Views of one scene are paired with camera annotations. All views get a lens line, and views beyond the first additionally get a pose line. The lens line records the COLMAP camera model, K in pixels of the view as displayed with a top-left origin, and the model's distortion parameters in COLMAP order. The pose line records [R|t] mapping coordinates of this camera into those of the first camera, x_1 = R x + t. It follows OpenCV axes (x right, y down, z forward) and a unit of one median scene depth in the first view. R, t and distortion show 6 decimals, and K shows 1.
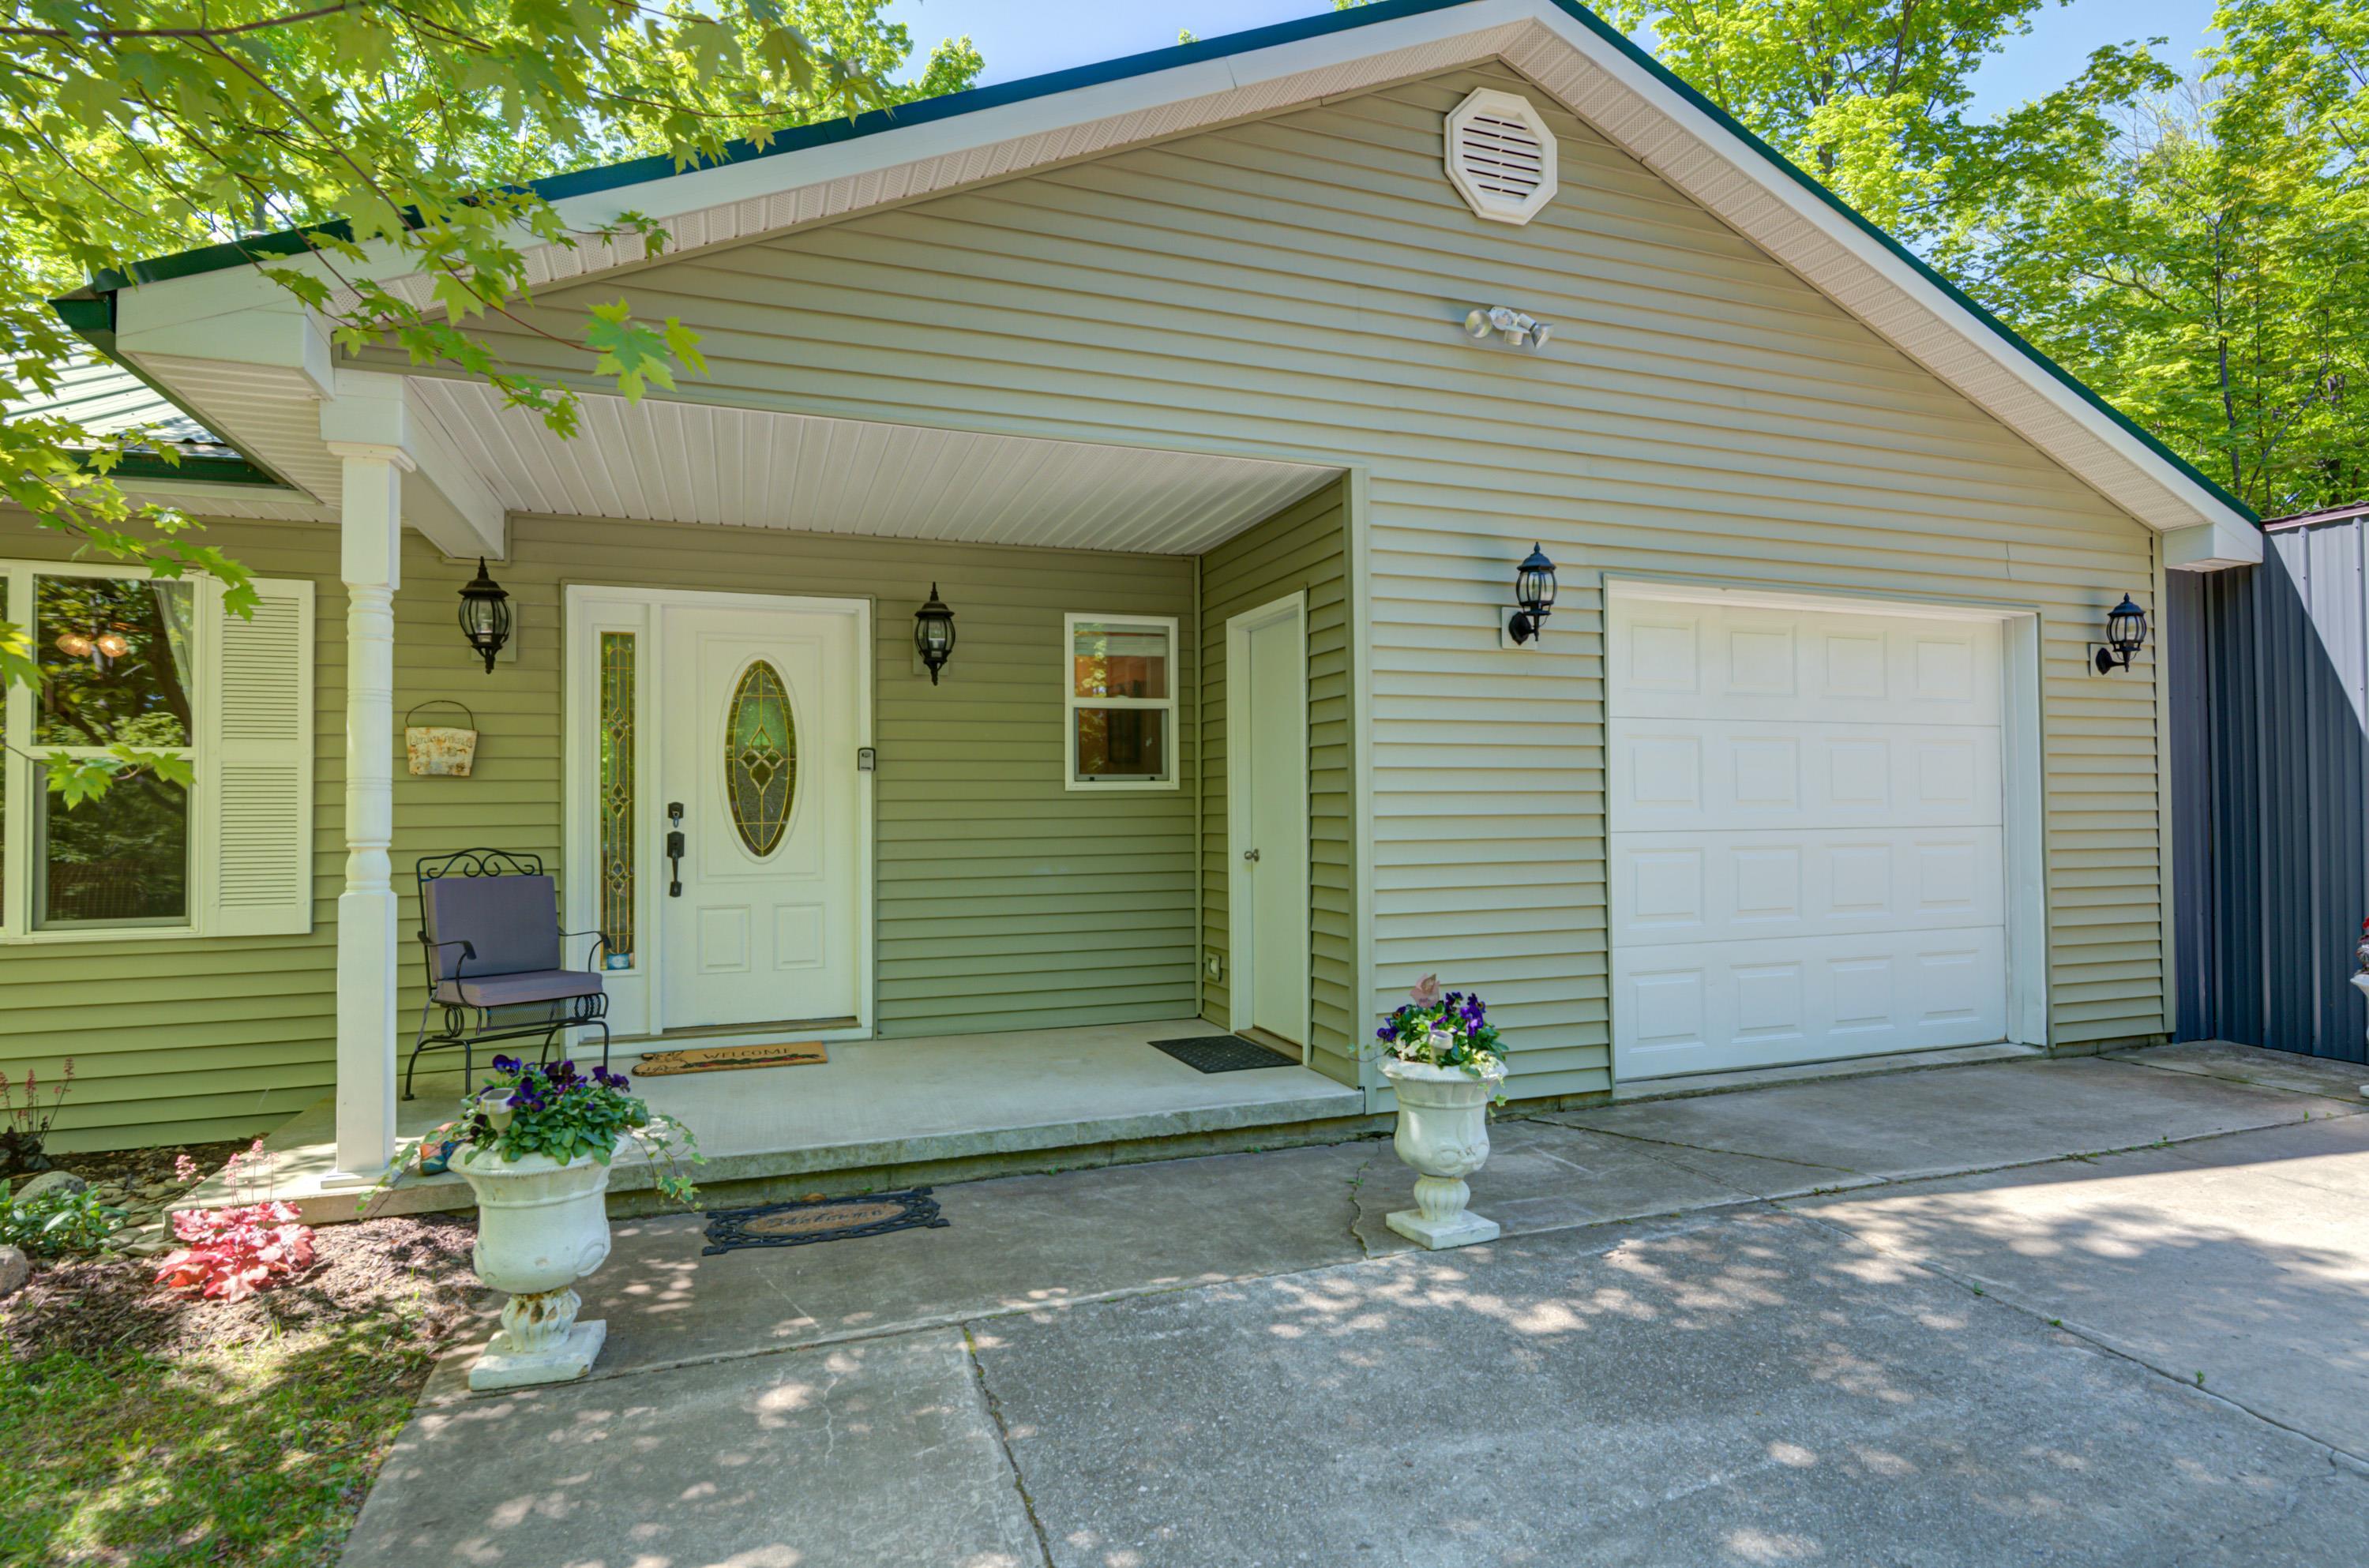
lens RADIAL K [[1331.2, 0, 1184.5], [0, 1331.2, 800.6], [0, 0, 1]] dist [0.007742, 0.003396]
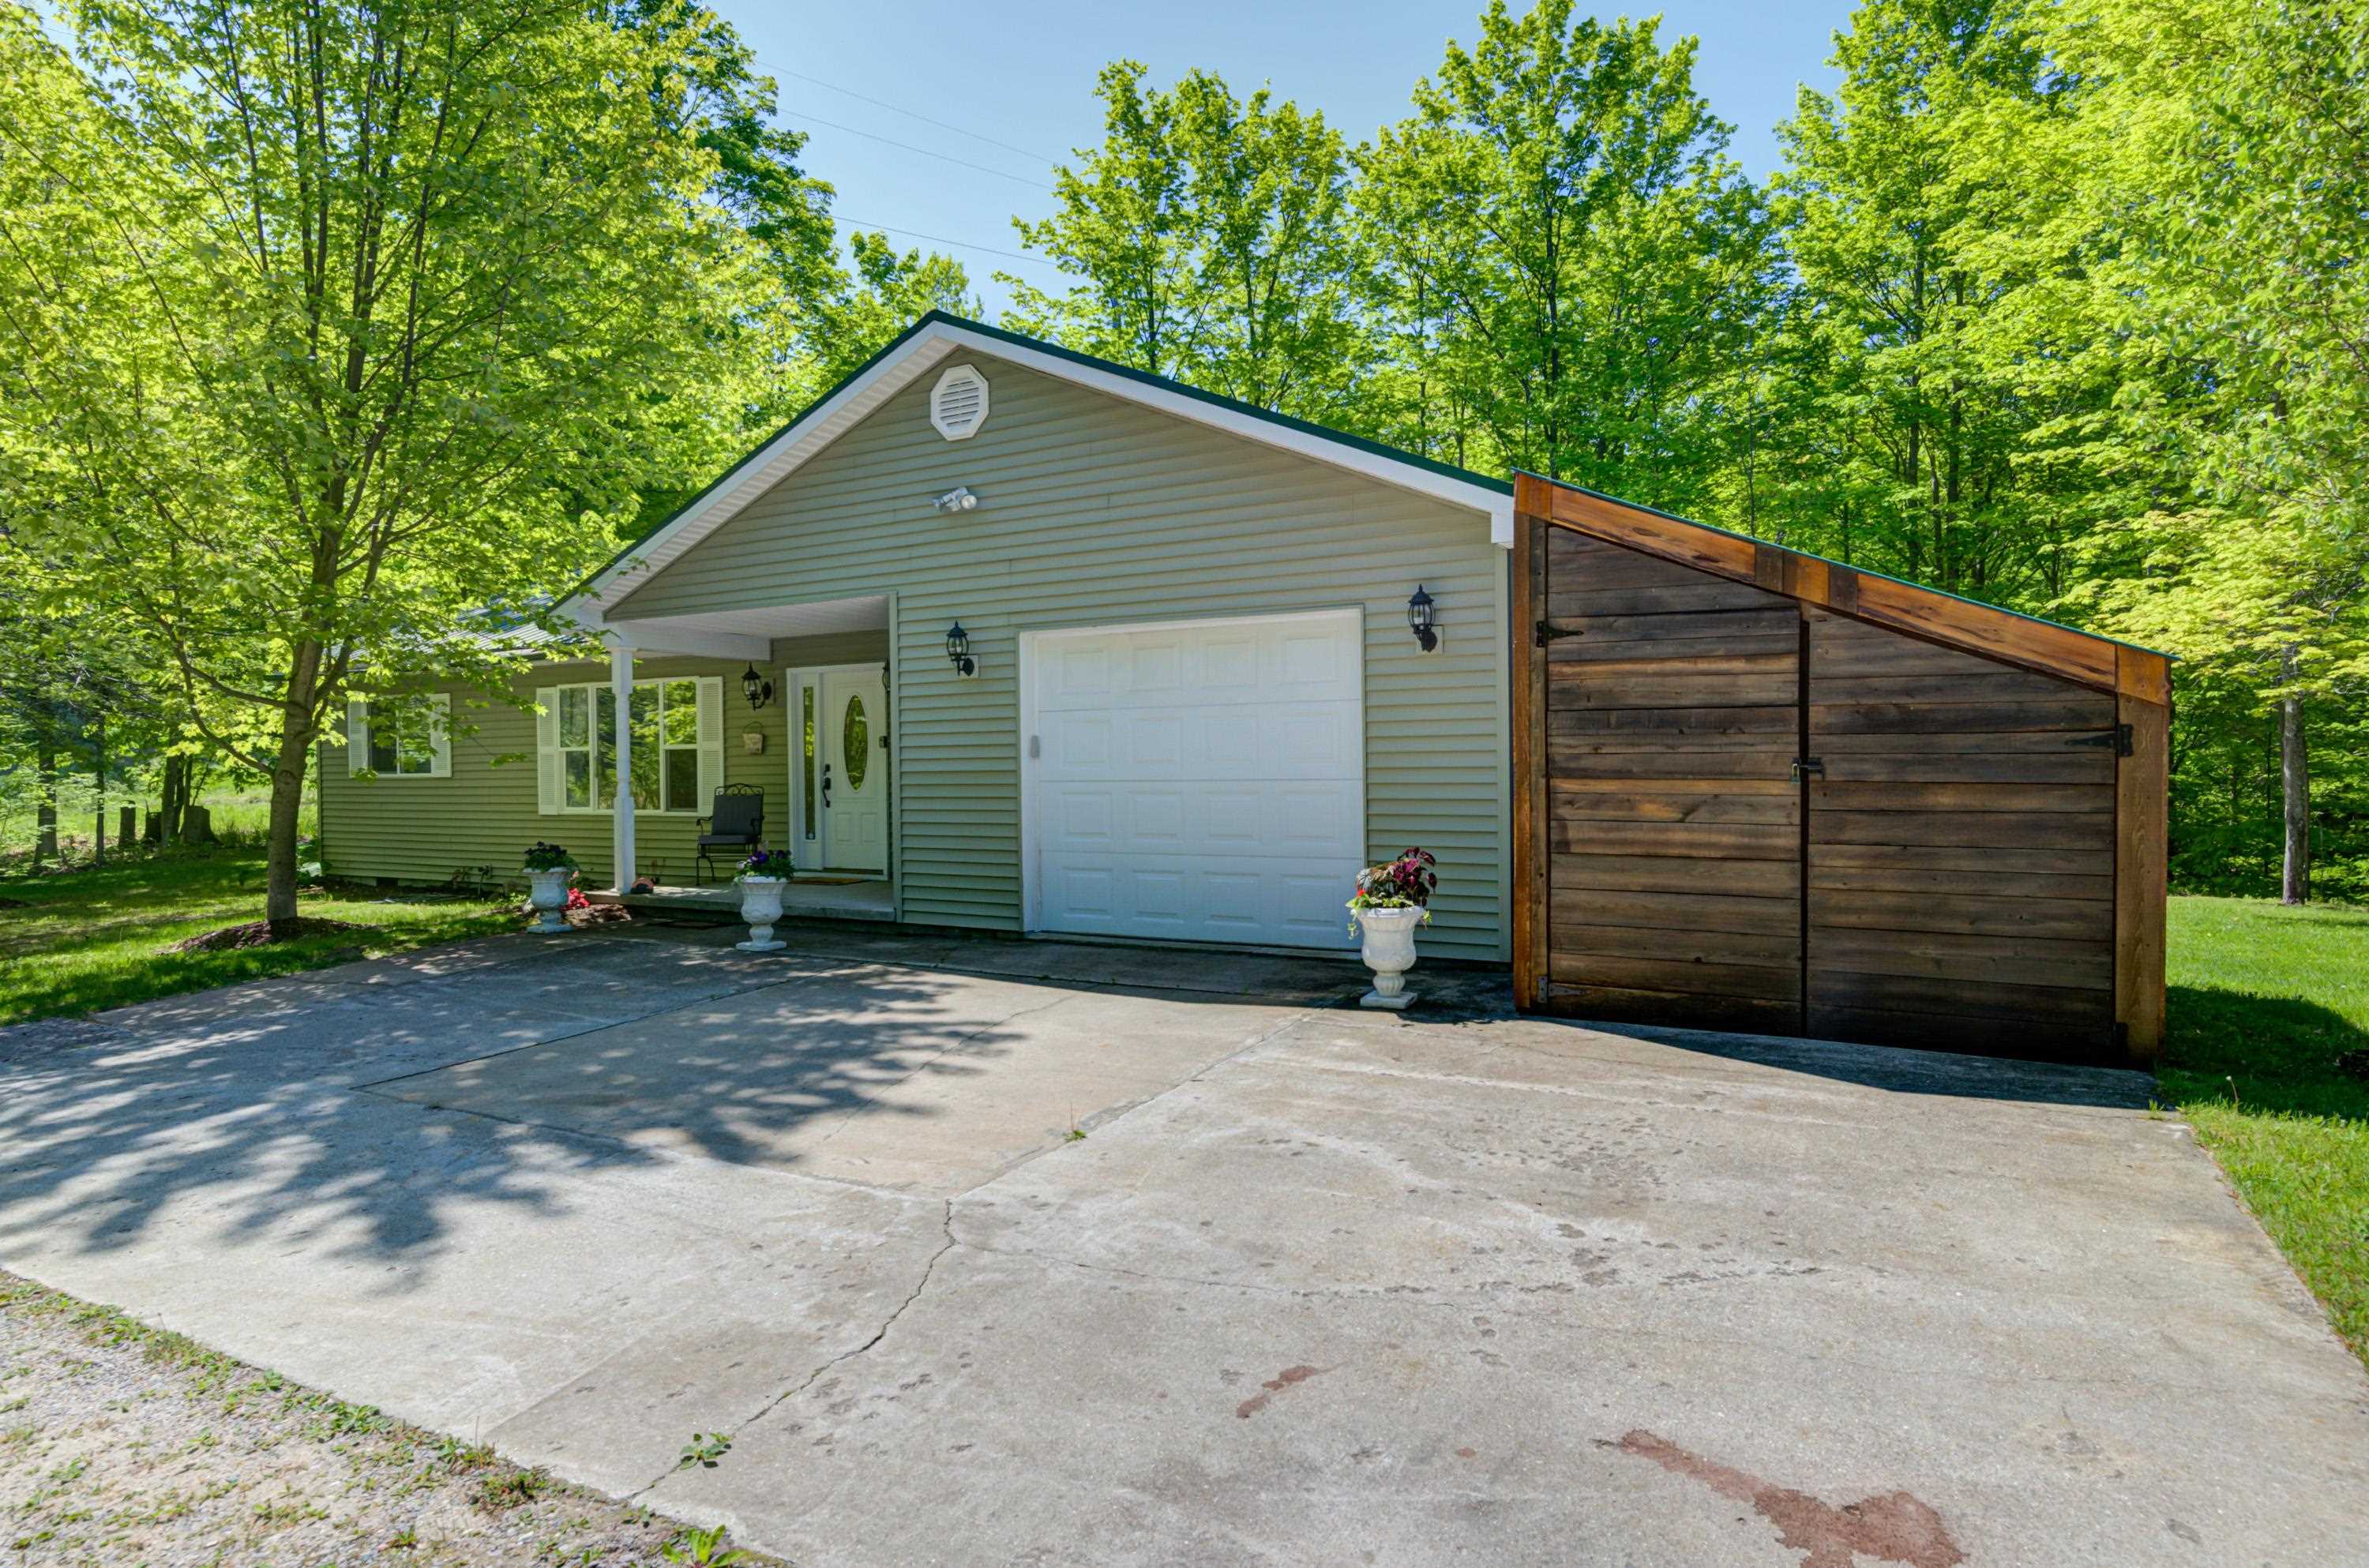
lens RADIAL K [[1331.2, 0, 1182.4], [0, 1331.2, 775.9], [0, 0, 1]] dist [0.007742, 0.003396]
pose [[0.619895, 0.005506, -0.784666, 1.727795], [0.012632, 0.999776, 0.016995, -0.009352], [0.784583, -0.020446, 0.619686, 0.112391]]
